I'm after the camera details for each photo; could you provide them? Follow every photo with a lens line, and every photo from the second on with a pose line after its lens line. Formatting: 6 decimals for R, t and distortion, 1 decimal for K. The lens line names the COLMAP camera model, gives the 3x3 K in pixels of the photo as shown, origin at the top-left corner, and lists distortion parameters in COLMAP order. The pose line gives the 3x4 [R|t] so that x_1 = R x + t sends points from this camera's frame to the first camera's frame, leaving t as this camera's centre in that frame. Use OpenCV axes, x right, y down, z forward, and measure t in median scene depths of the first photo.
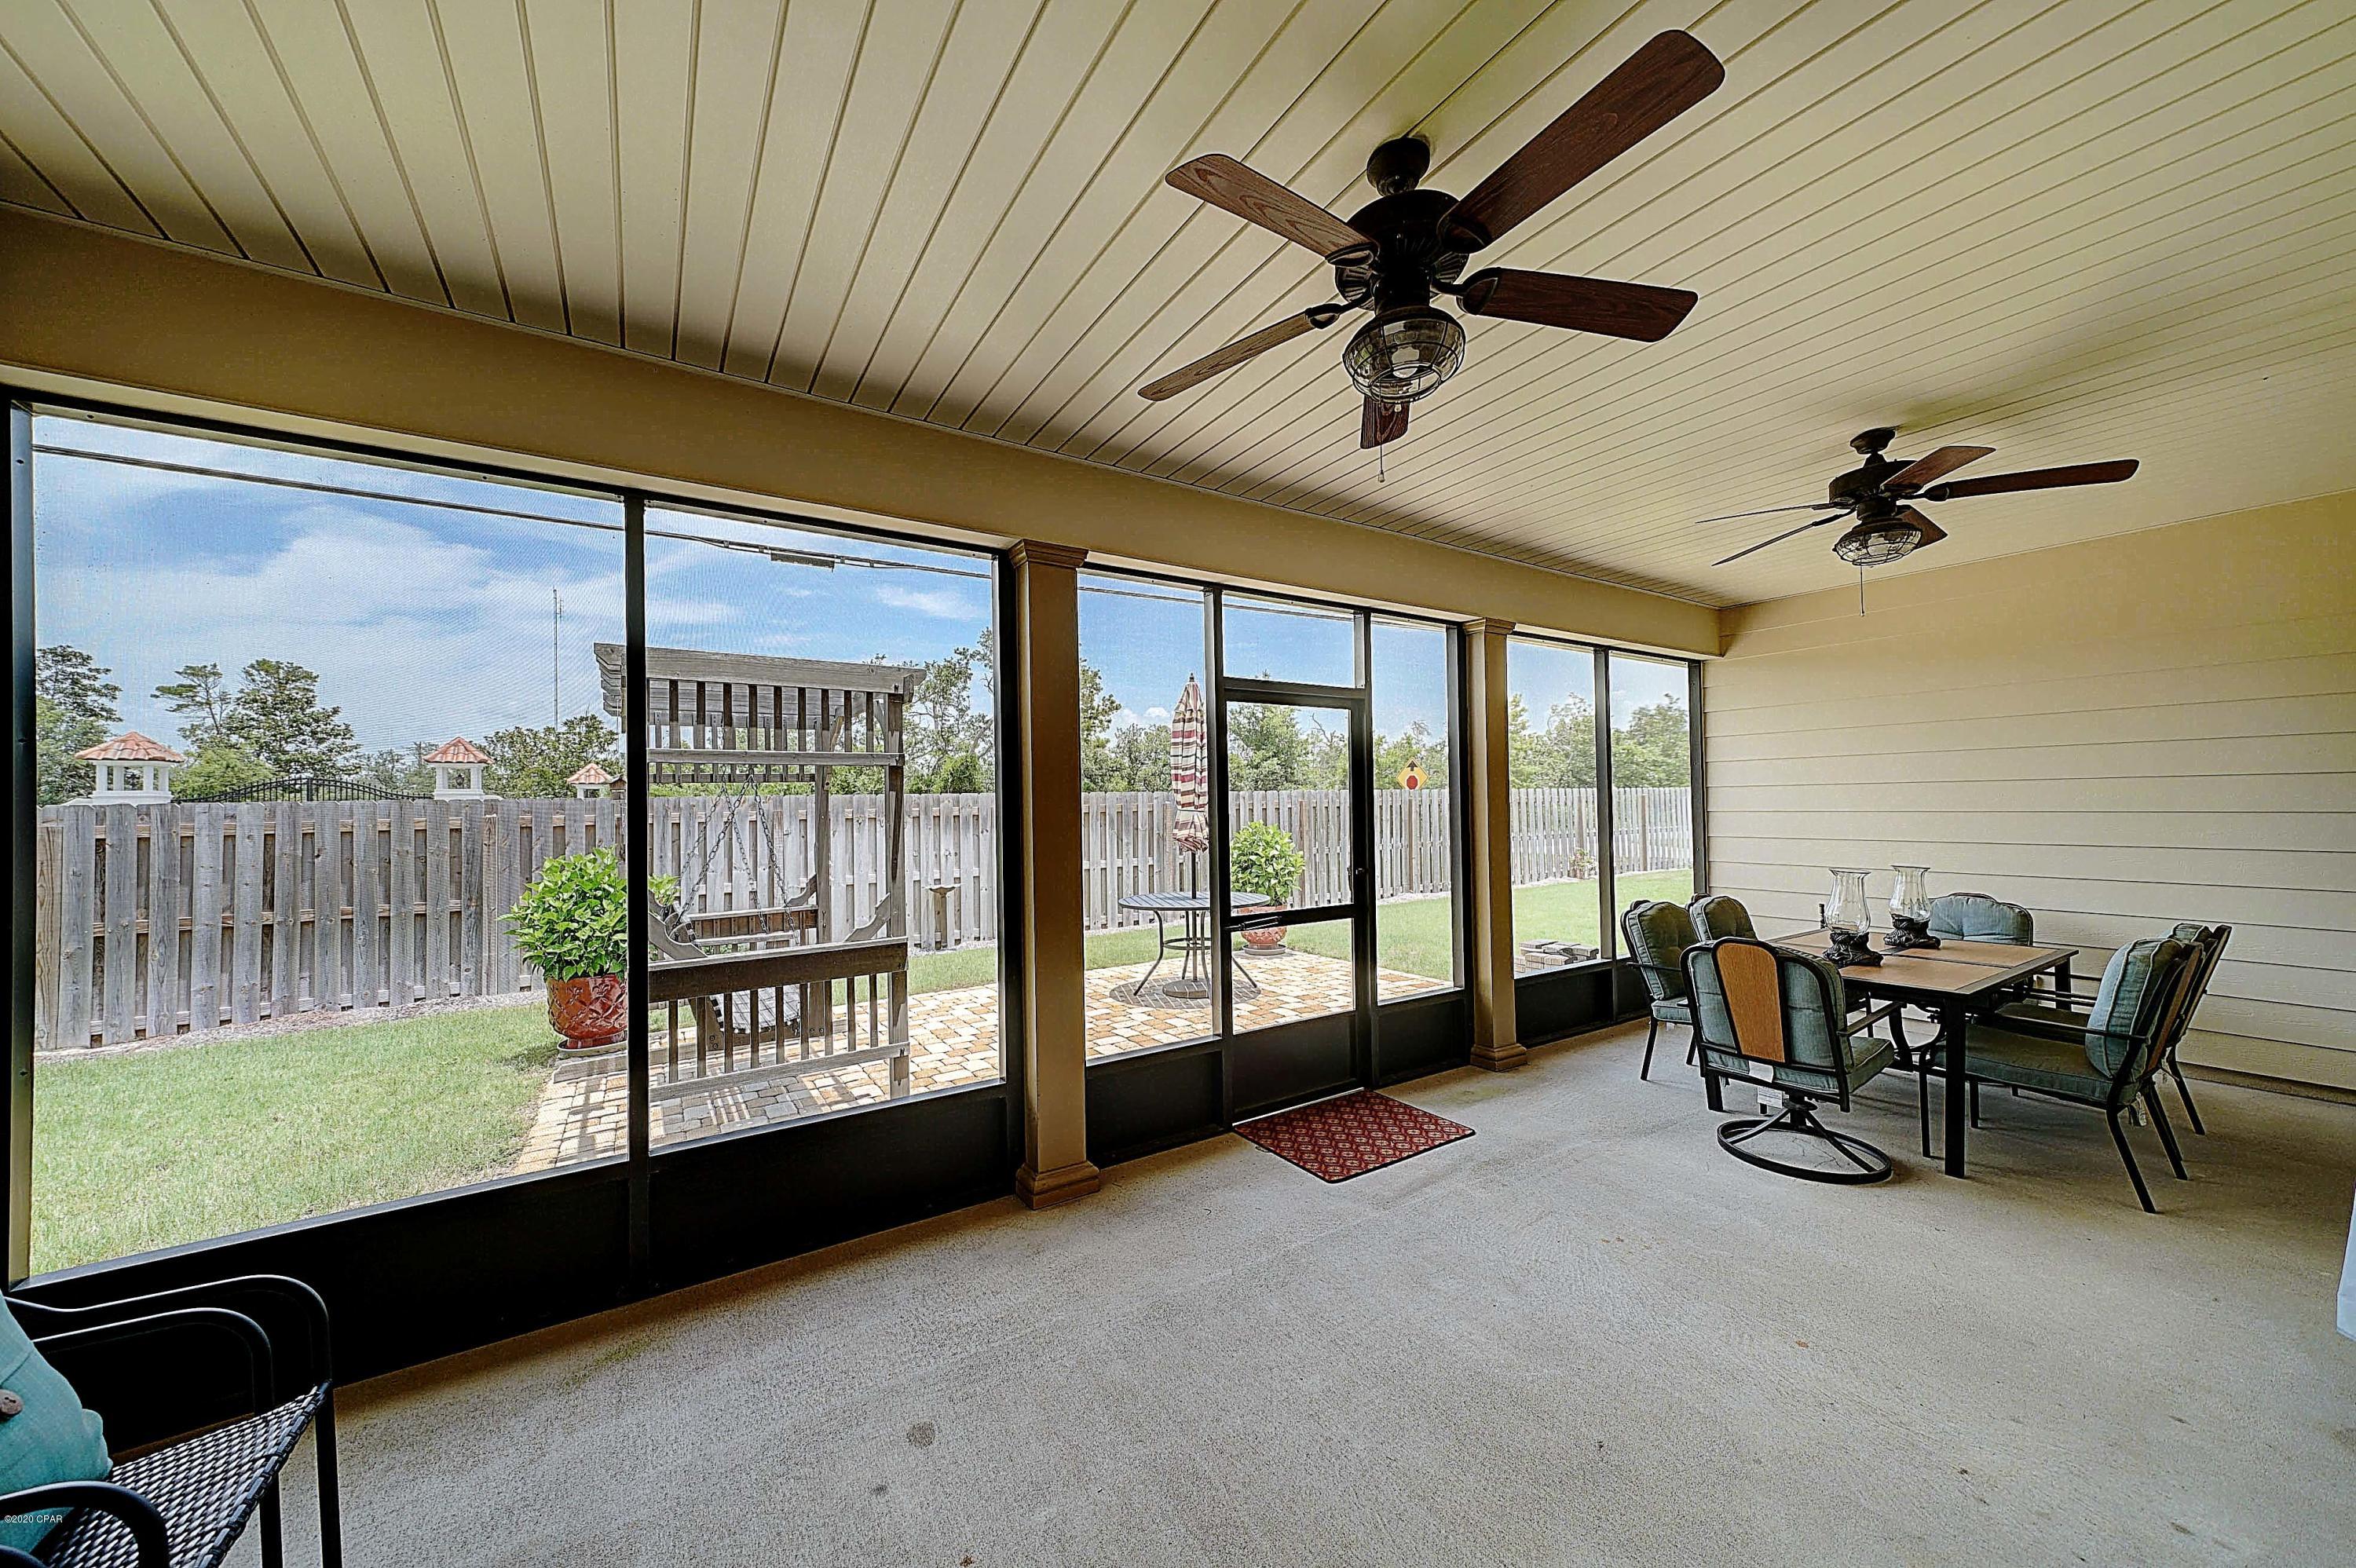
lens RADIAL K [[820.8, 0, 1167.0], [0, 820.8, 790.3], [0, 0, 1]] dist [0.007203, -0.000473]
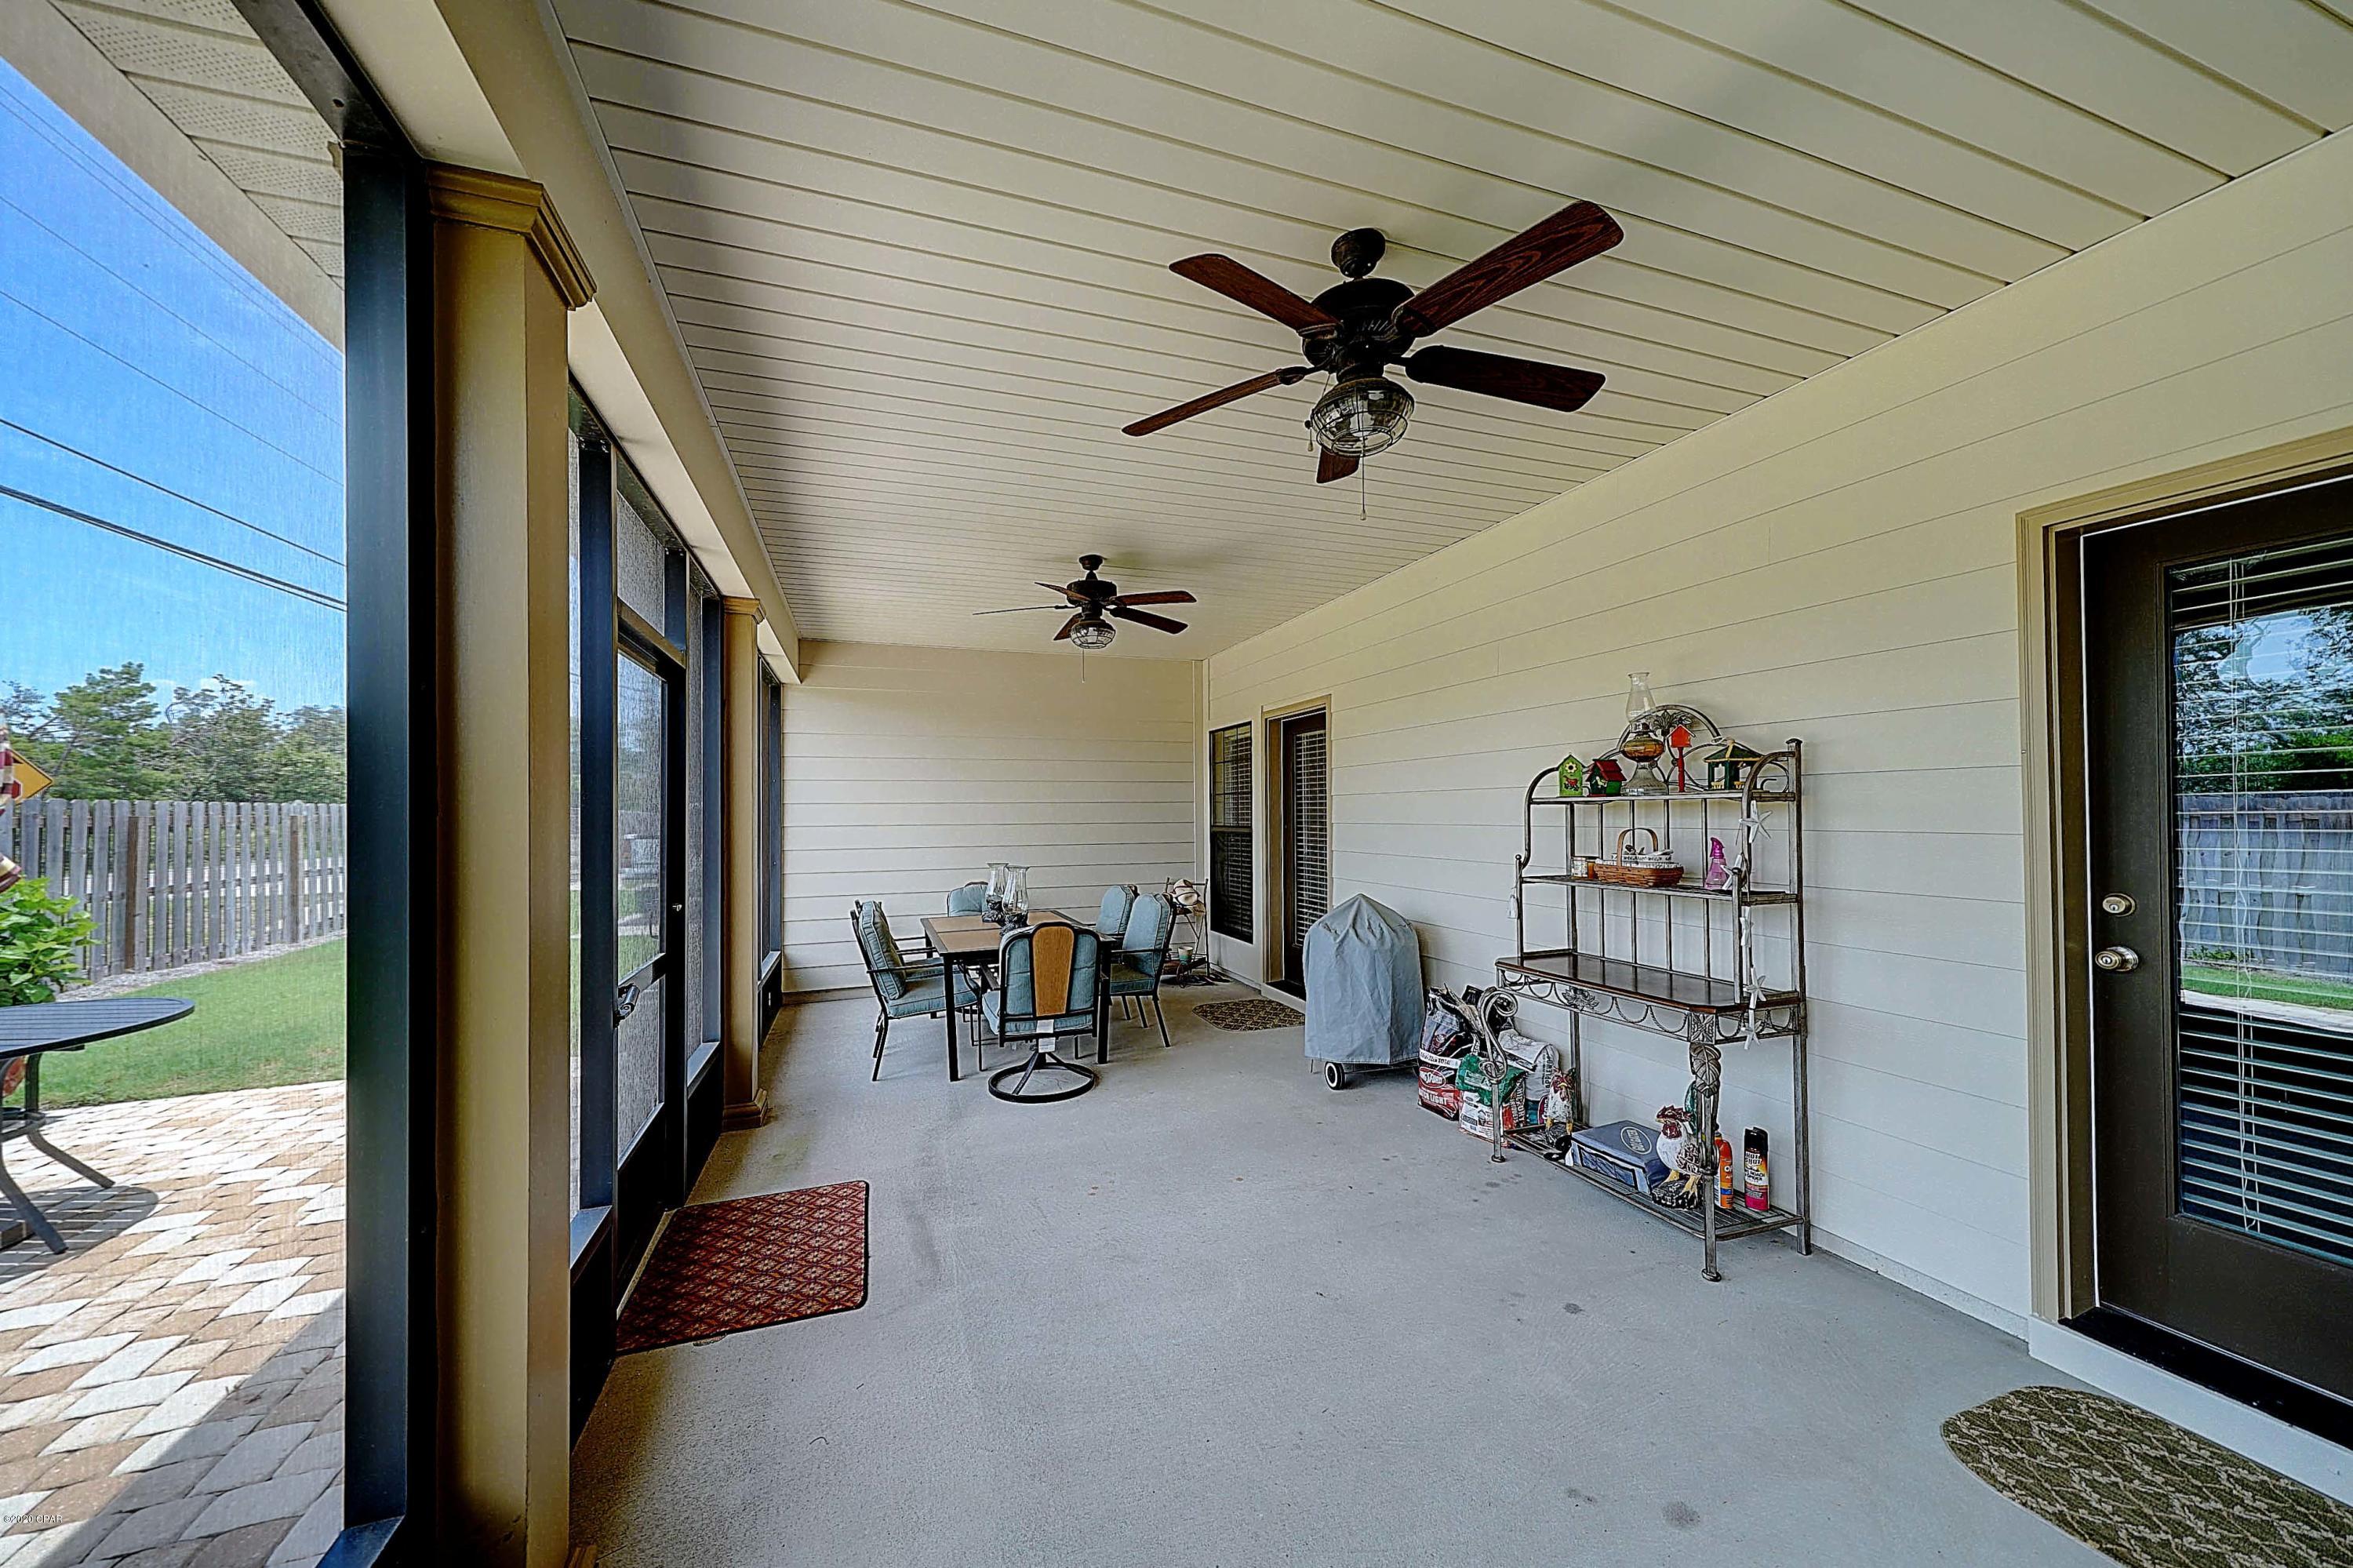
lens RADIAL K [[819.8, 0, 1158.9], [0, 819.8, 797.7], [0, 0, 1]] dist [0.007203, -0.000473]
pose [[0.241938, 0.027980, 0.969888, -0.435932], [-0.010111, 0.999603, -0.026315, 0.018810], [-0.970239, -0.003440, 0.242125, 0.485755]]
